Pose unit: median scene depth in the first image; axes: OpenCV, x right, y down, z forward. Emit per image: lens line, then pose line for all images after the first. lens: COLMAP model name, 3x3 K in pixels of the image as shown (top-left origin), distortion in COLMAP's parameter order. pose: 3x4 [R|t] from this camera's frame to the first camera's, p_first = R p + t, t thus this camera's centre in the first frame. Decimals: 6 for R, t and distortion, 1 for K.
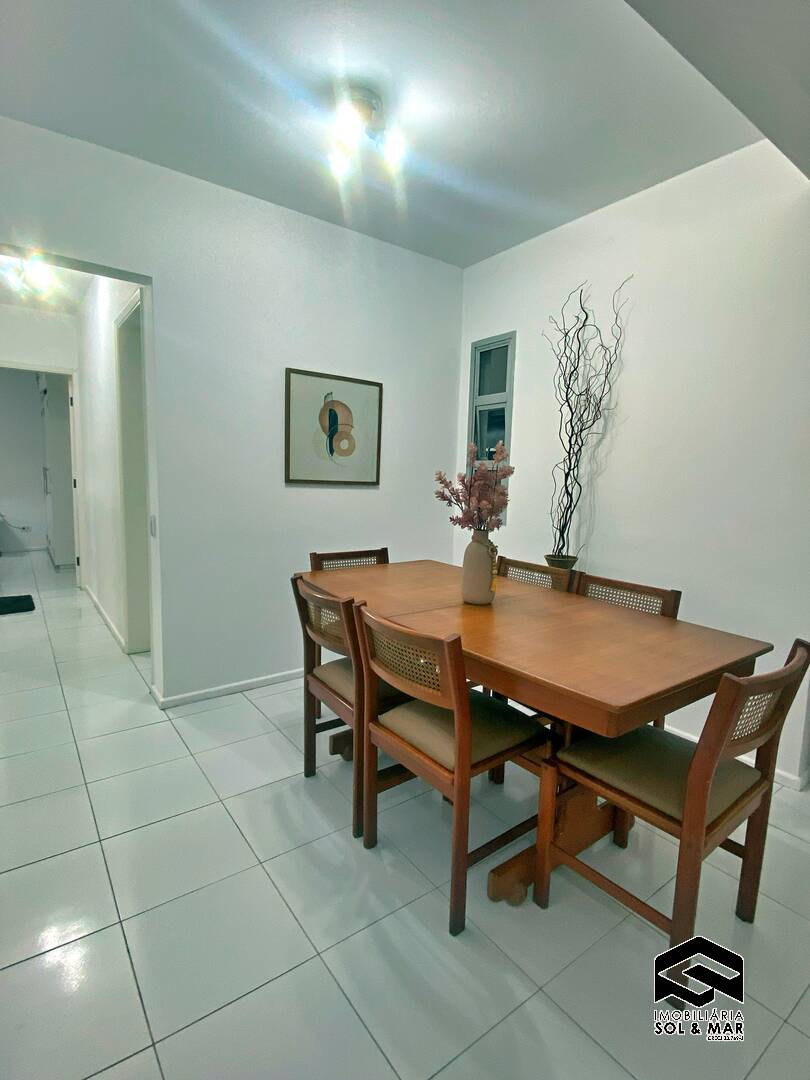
lens RADIAL K [[528.2, 0, 402.7], [0, 528.2, 536.1], [0, 0, 1]] dist [0.056090, -0.053728]
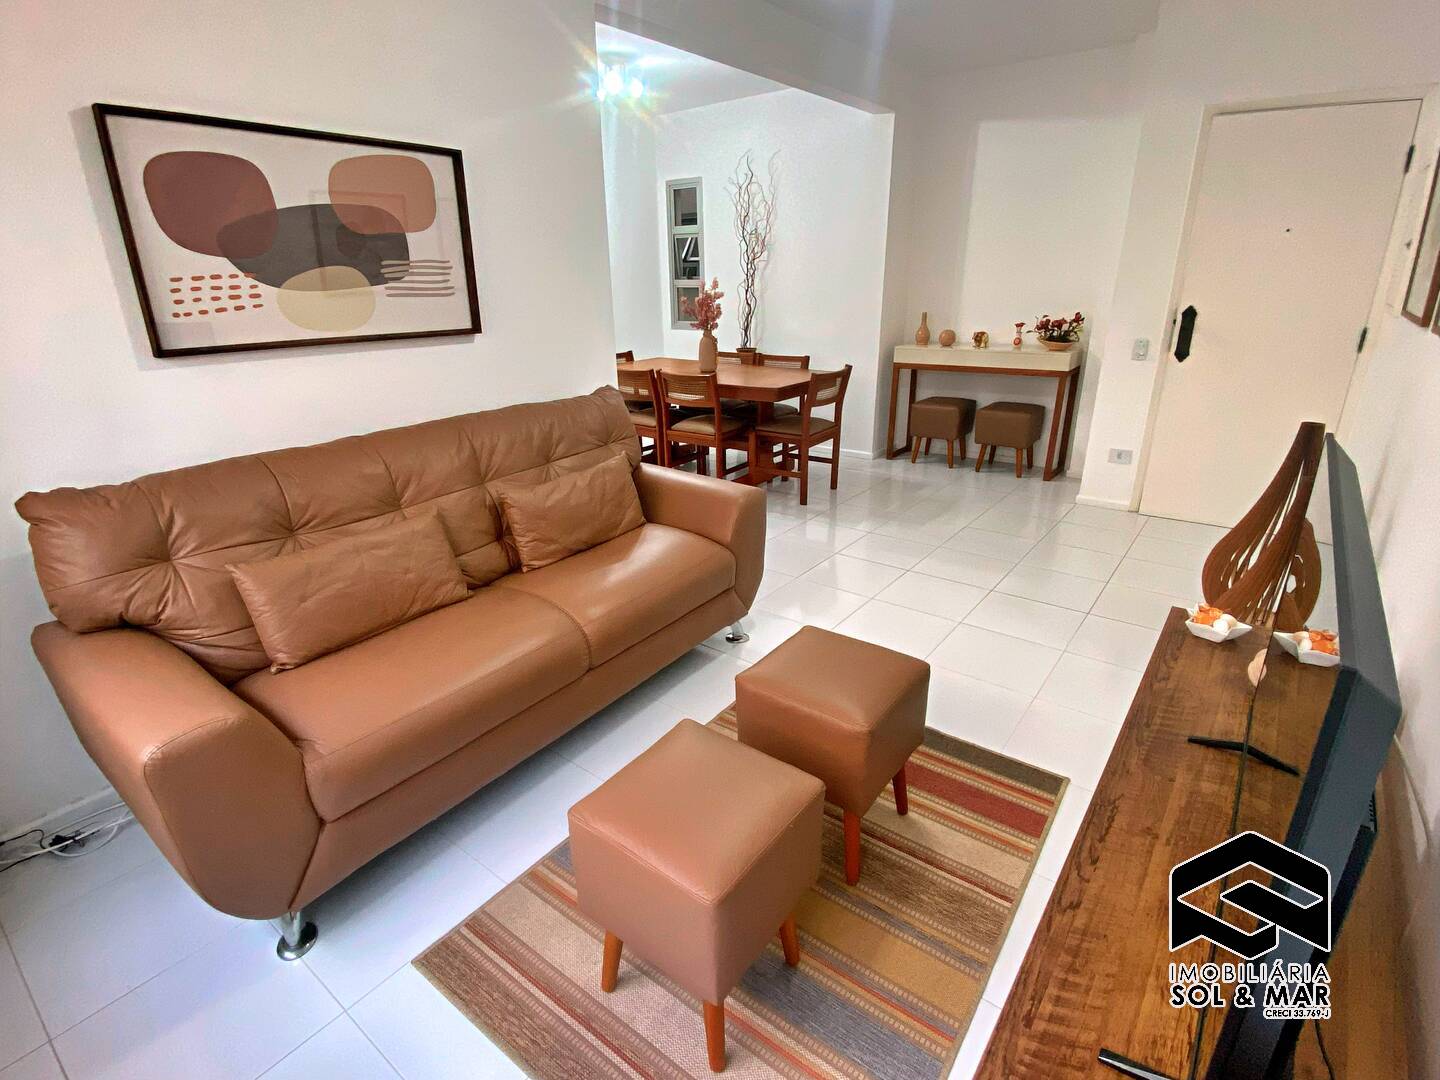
lens RADIAL K [[704.3, 0, 710.3], [0, 704.3, 535.0], [0, 0, 1]] dist [0.056090, -0.053728]
pose [[0.961039, -0.136212, 0.240522, -0.361349], [0.075484, 0.966406, 0.245686, 0.050906], [-0.265908, -0.217958, 0.939035, -0.992821]]
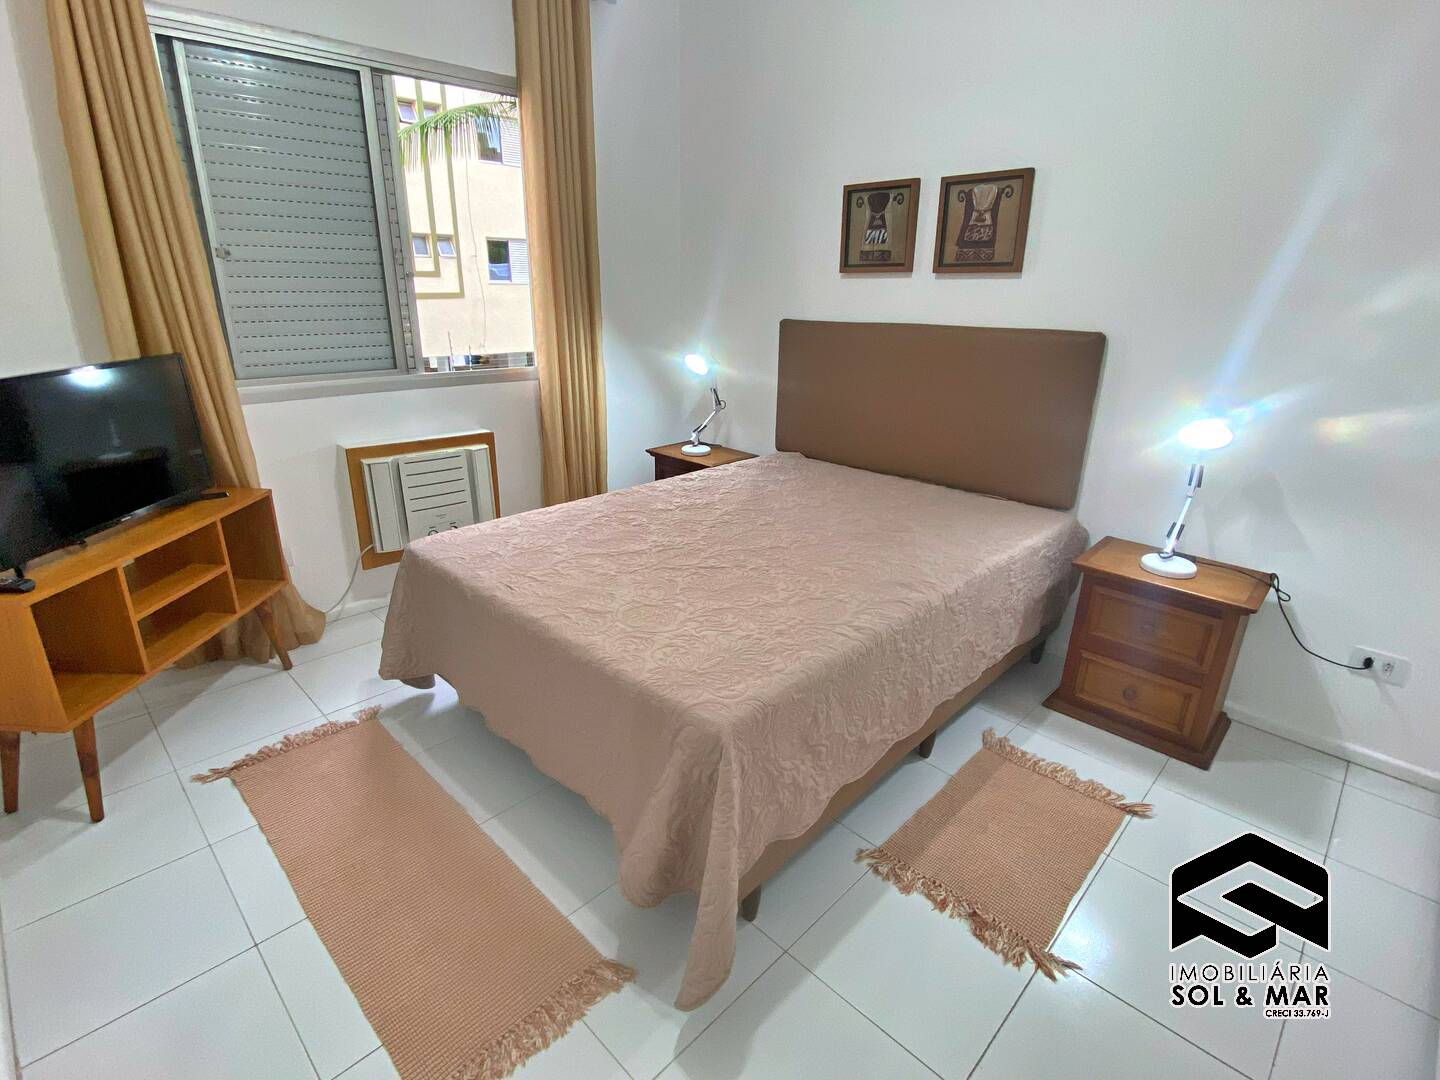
lens RADIAL K [[704.3, 0, 710.3], [0, 704.3, 535.0], [0, 0, 1]] dist [0.056090, -0.053728]
pose [[0.155787, 0.303652, -0.939960, -1.323407], [-0.118089, 0.950479, 0.287479, -0.293137], [0.980706, 0.066214, 0.183931, 1.834604]]
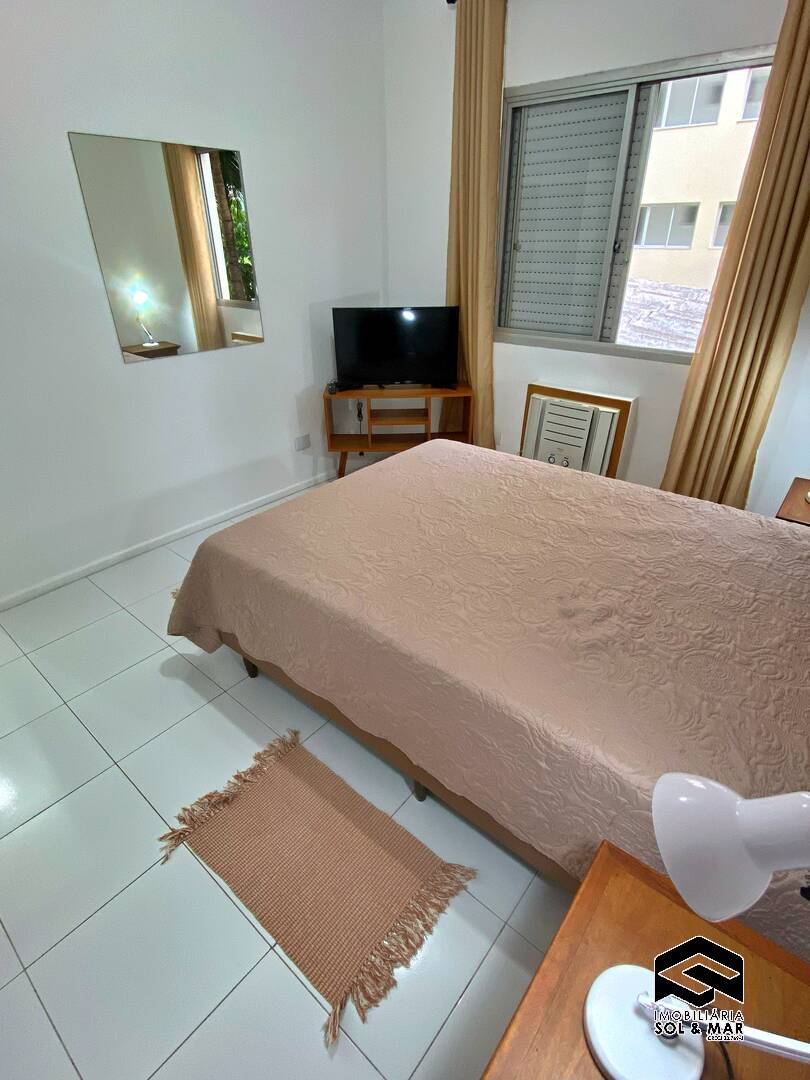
lens RADIAL K [[528.2, 0, 402.7], [0, 528.2, 536.1], [0, 0, 1]] dist [0.056090, -0.053728]
pose [[-0.970755, 0.089186, -0.222890, -1.820243], [-0.054656, 0.821947, 0.566936, -0.416996], [0.233766, 0.562539, -0.793035, 2.507997]]
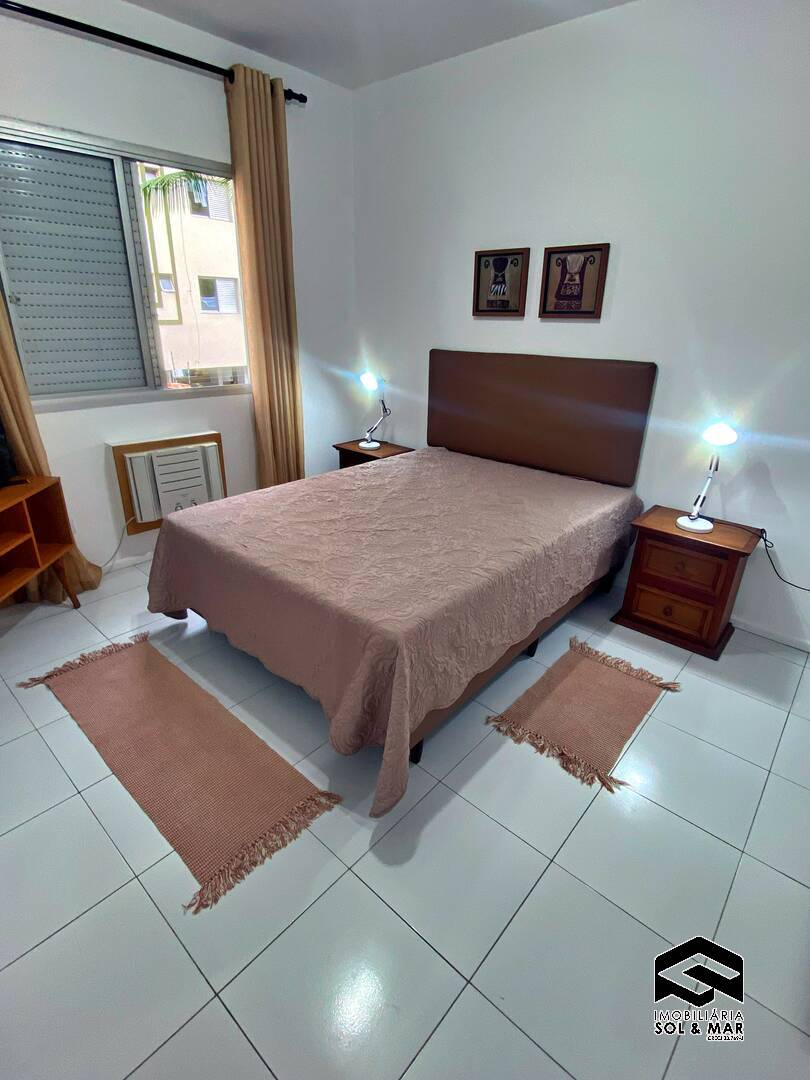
lens RADIAL K [[527.8, 0, 405.3], [0, 527.8, 535.3], [0, 0, 1]] dist [0.065205, -0.053103]
pose [[0.211846, 0.351299, -0.911982, -1.274012], [-0.123726, 0.935294, 0.331538, -0.308434], [0.969440, 0.042601, 0.241603, 1.811529]]
